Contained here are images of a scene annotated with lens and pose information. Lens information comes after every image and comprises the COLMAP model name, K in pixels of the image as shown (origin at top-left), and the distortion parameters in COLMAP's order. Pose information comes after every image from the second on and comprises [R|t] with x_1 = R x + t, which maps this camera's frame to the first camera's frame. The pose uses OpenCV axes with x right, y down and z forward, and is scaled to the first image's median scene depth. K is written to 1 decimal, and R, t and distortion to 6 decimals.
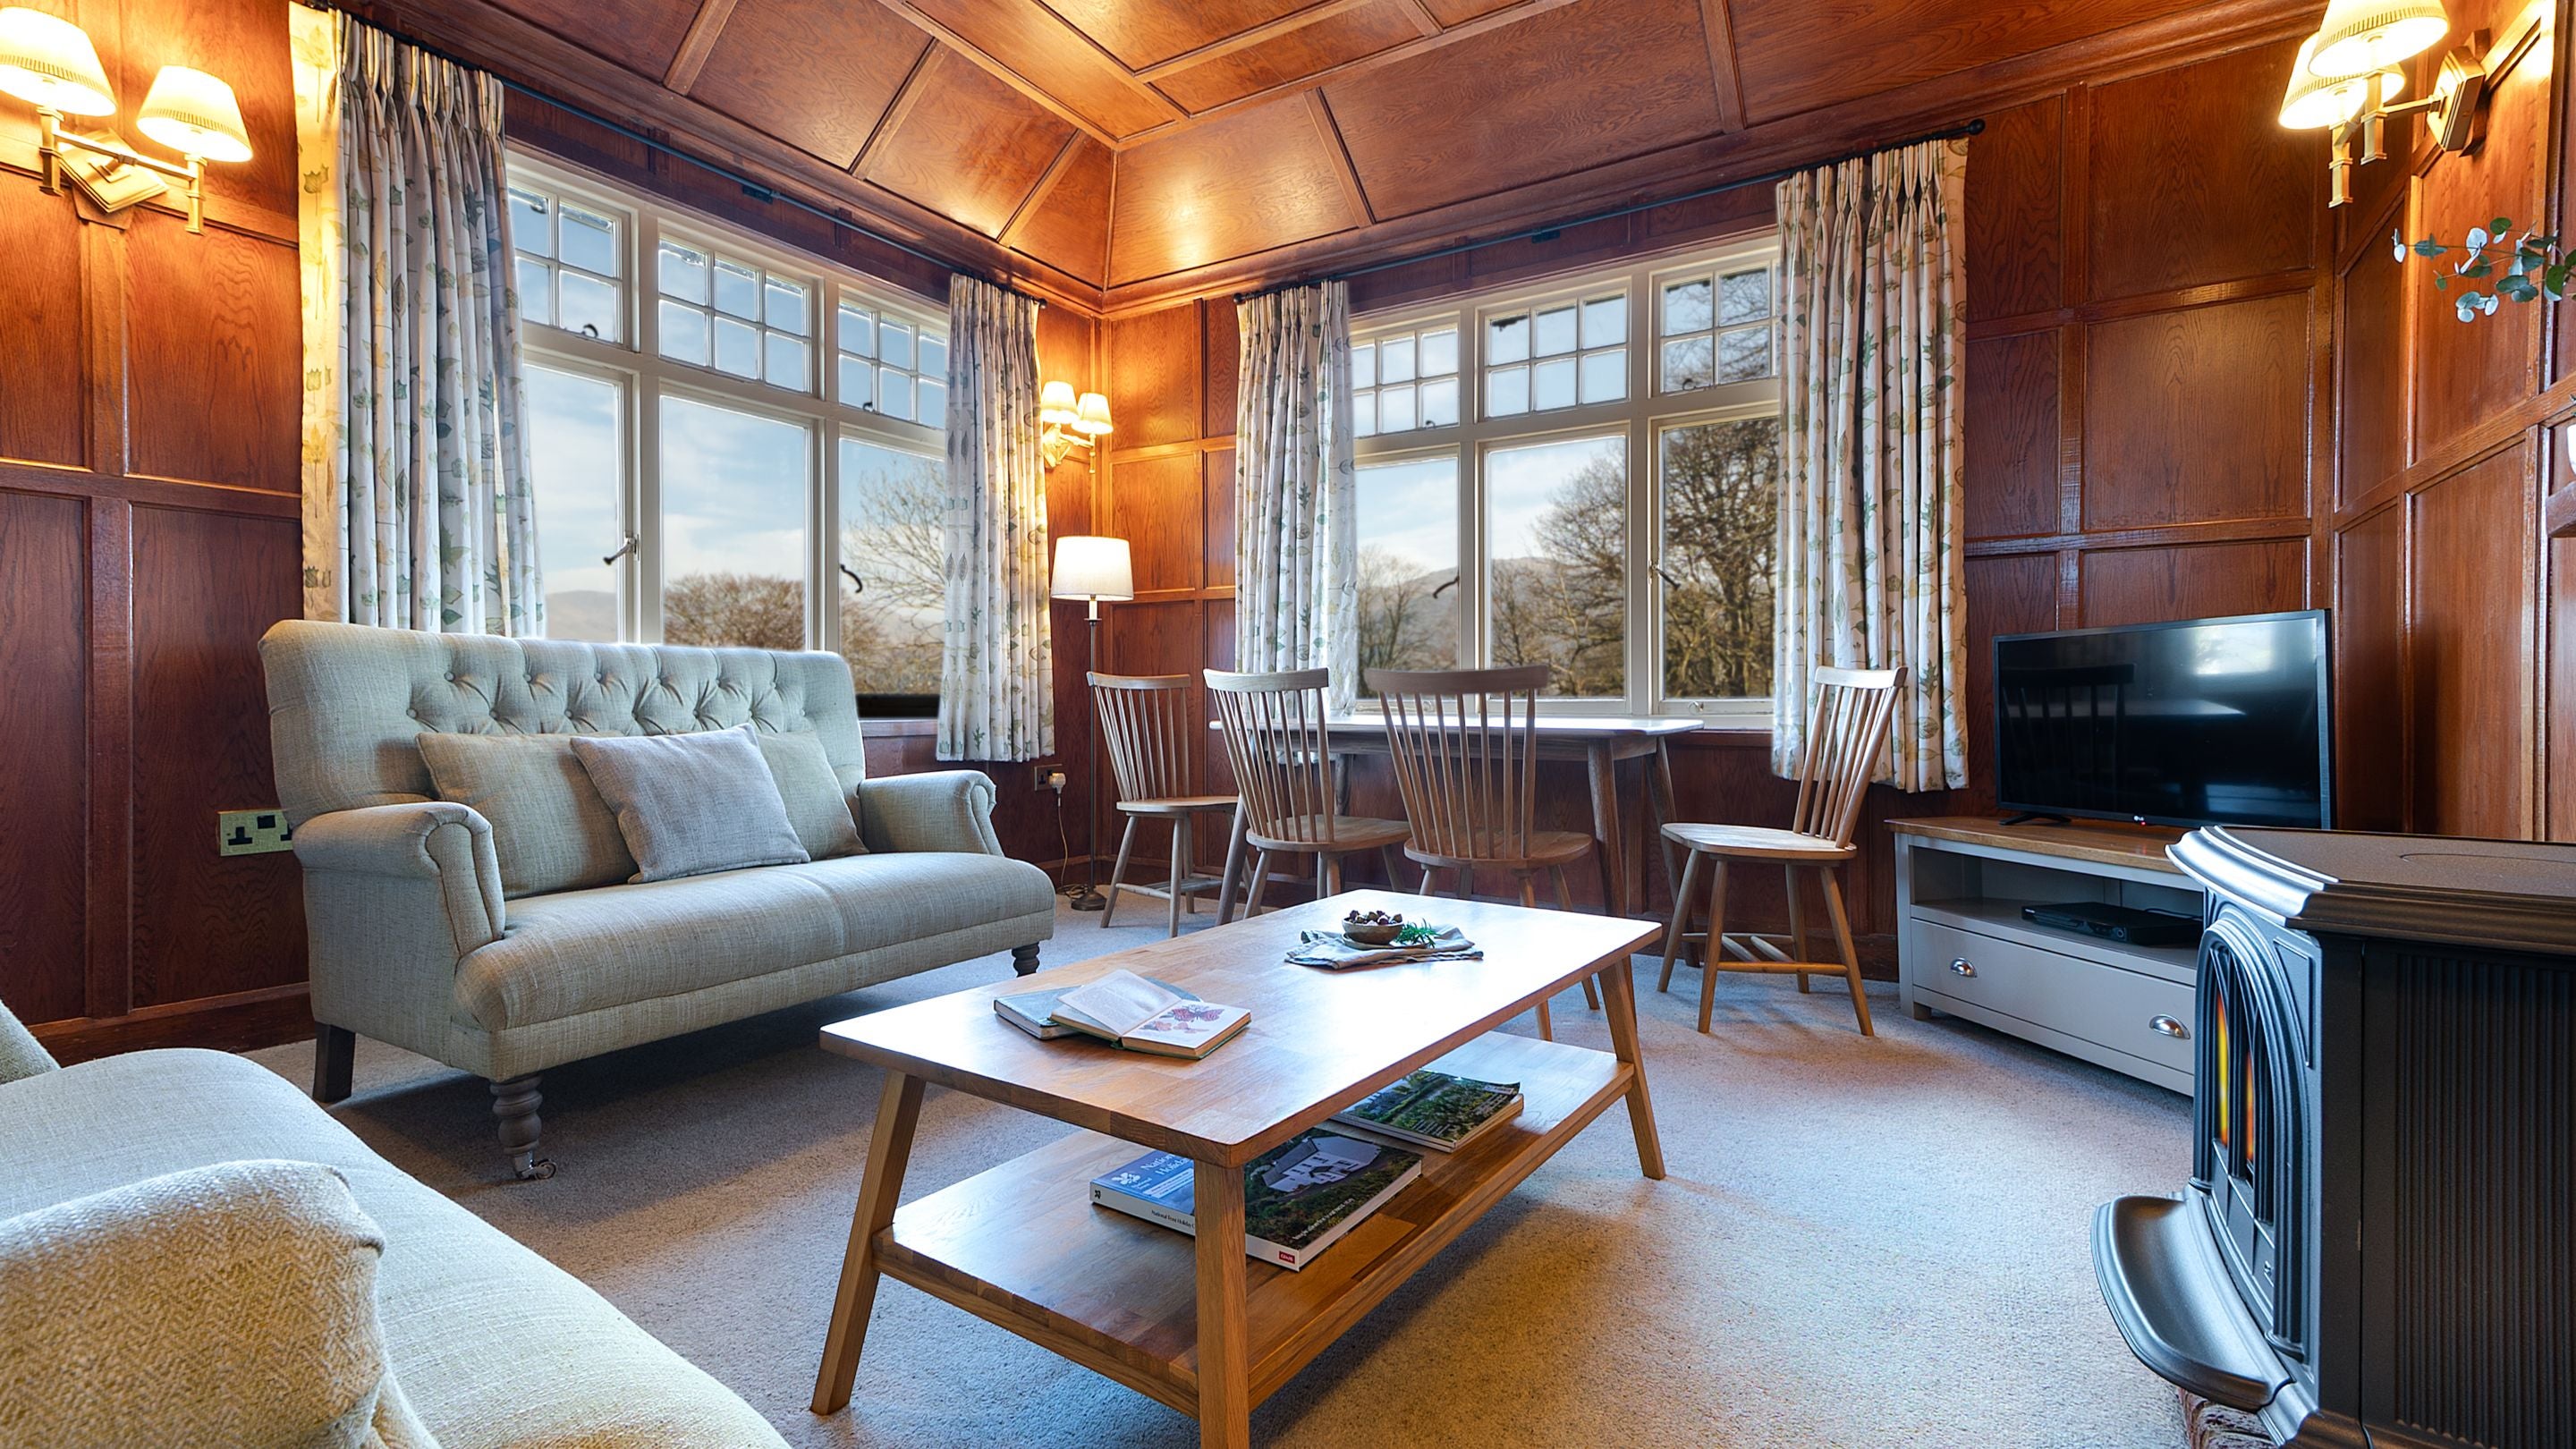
lens RADIAL K [[1170.3, 0, 1283.8], [0, 1170.3, 705.1], [0, 0, 1]] dist [0.001381, -0.000216]
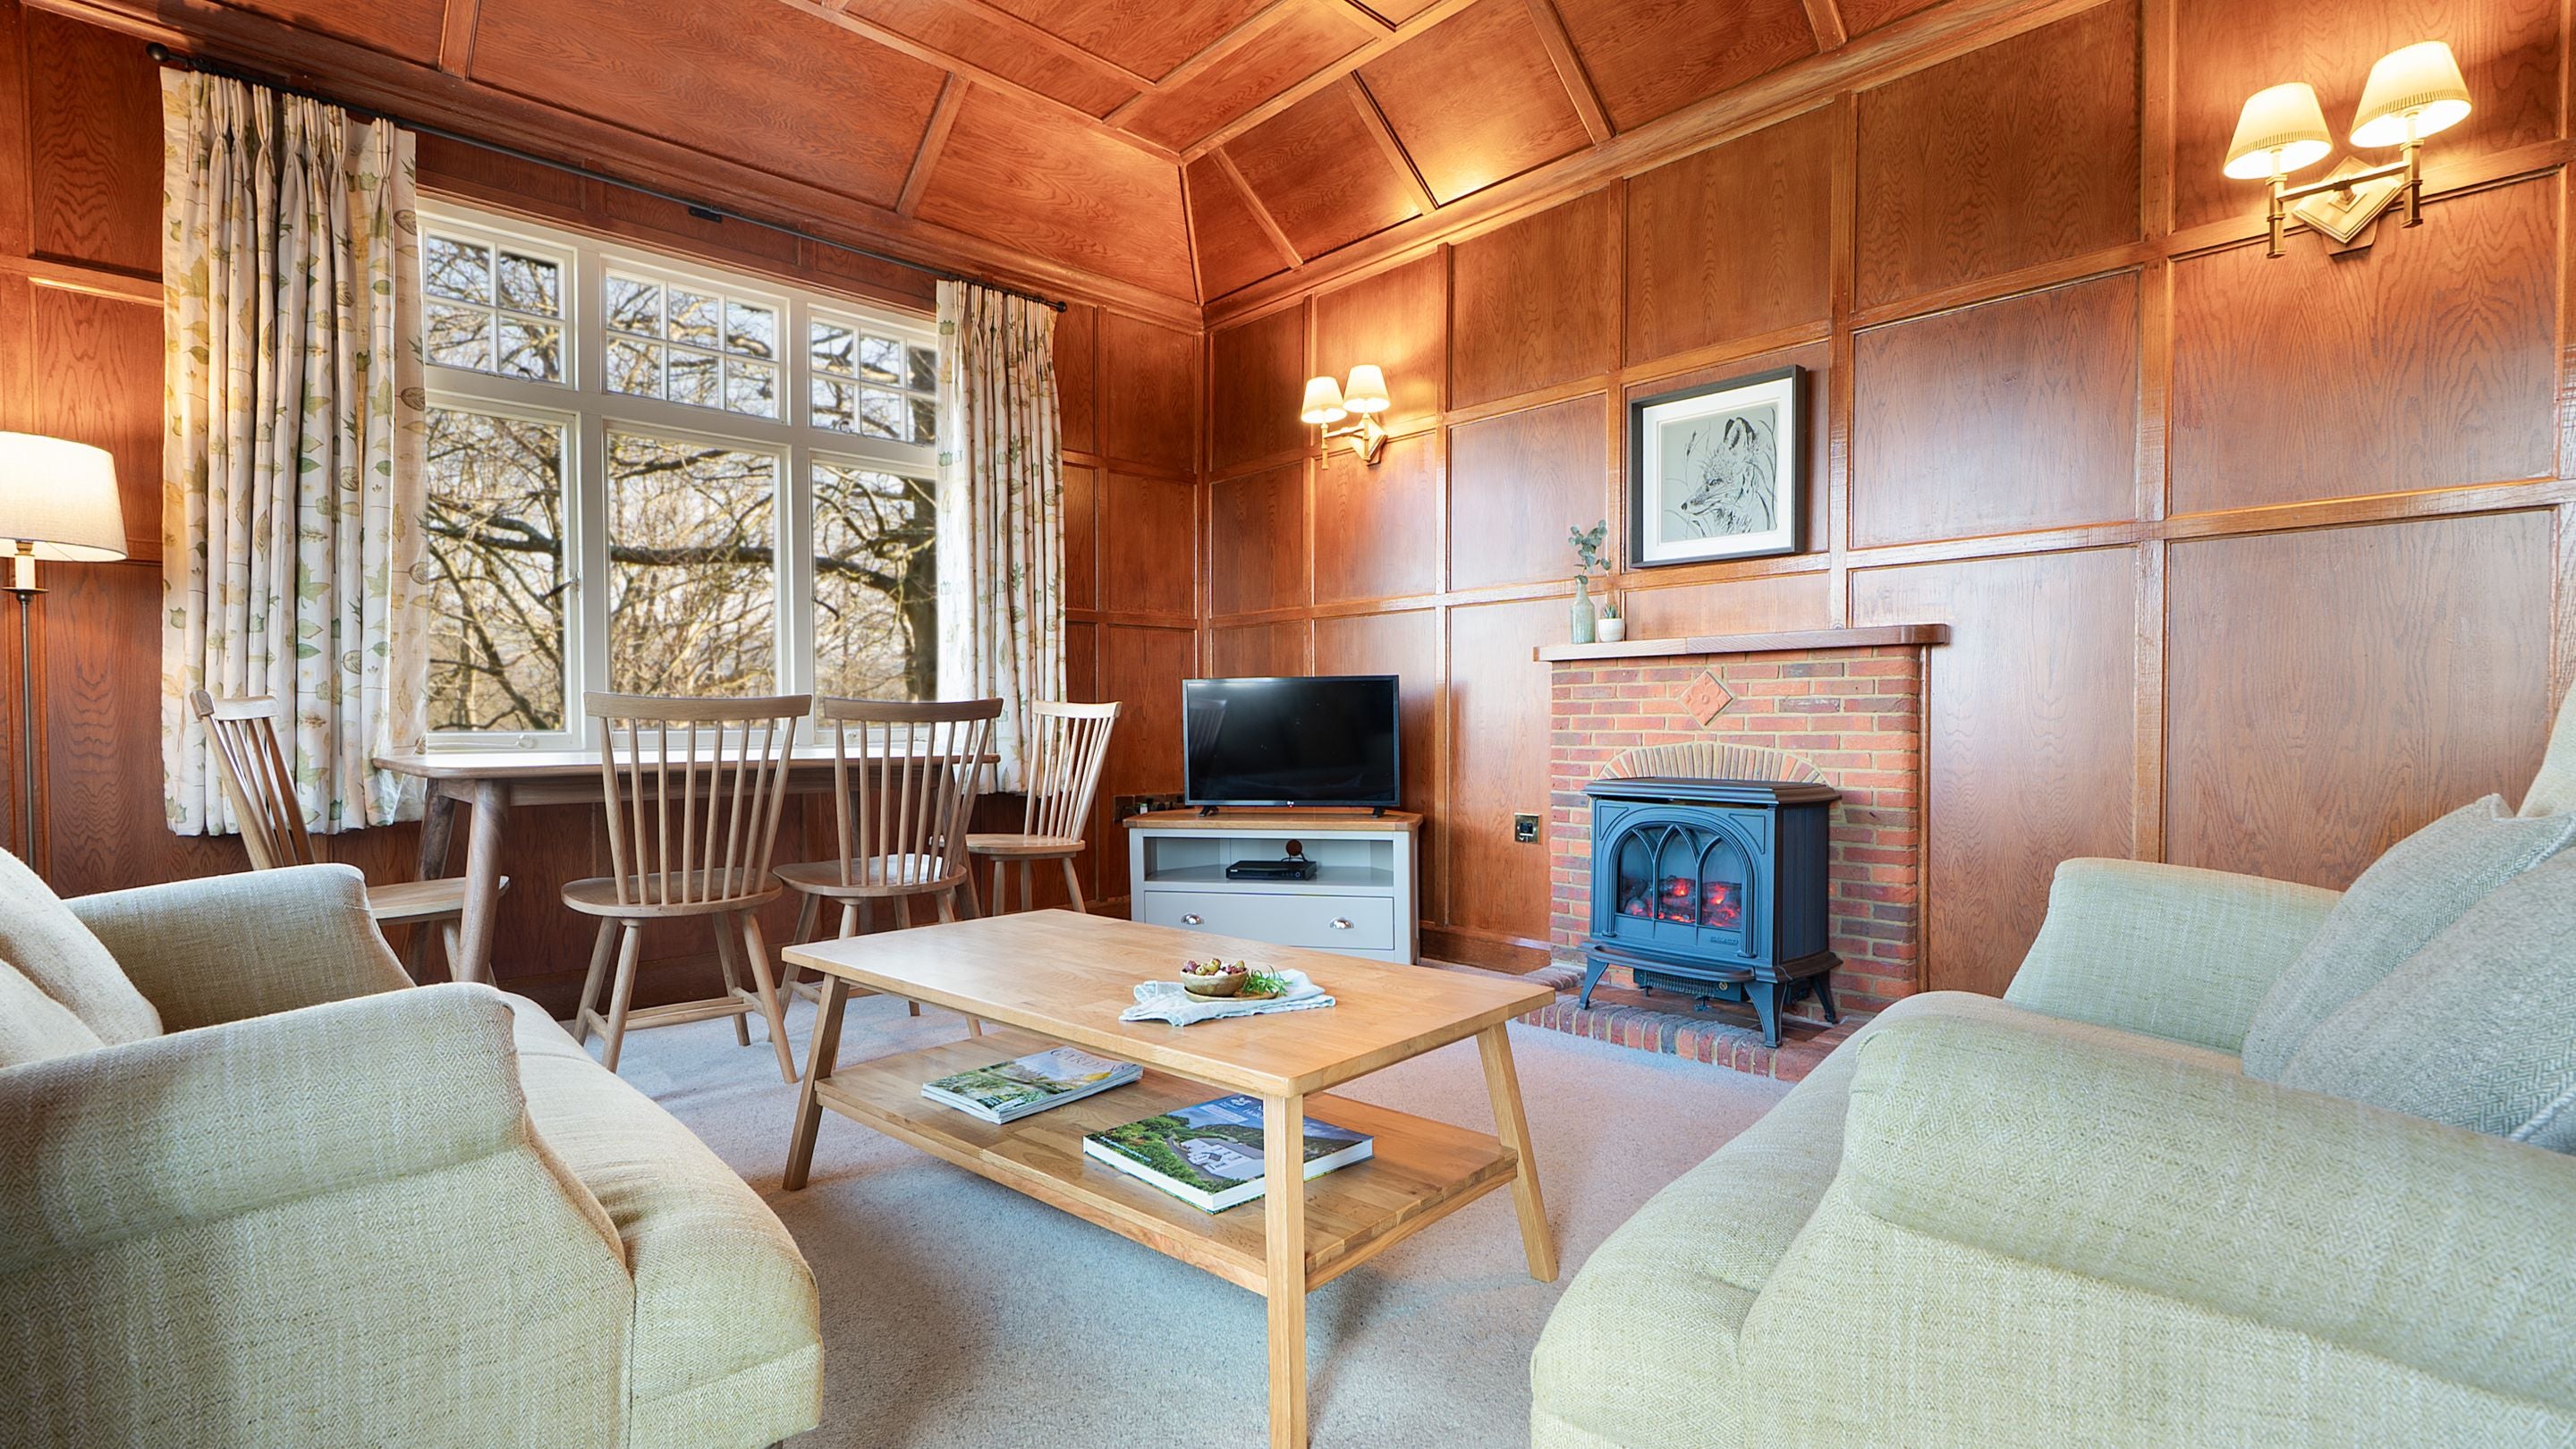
lens RADIAL K [[1170.3, 0, 1282.2], [0, 1170.3, 726.9], [0, 0, 1]] dist [0.001381, -0.000216]
pose [[0.227097, -0.003957, 0.973864, -0.632103], [0.014419, 0.999896, 0.000701, -0.001763], [-0.973765, 0.013883, 0.227131, 0.417856]]
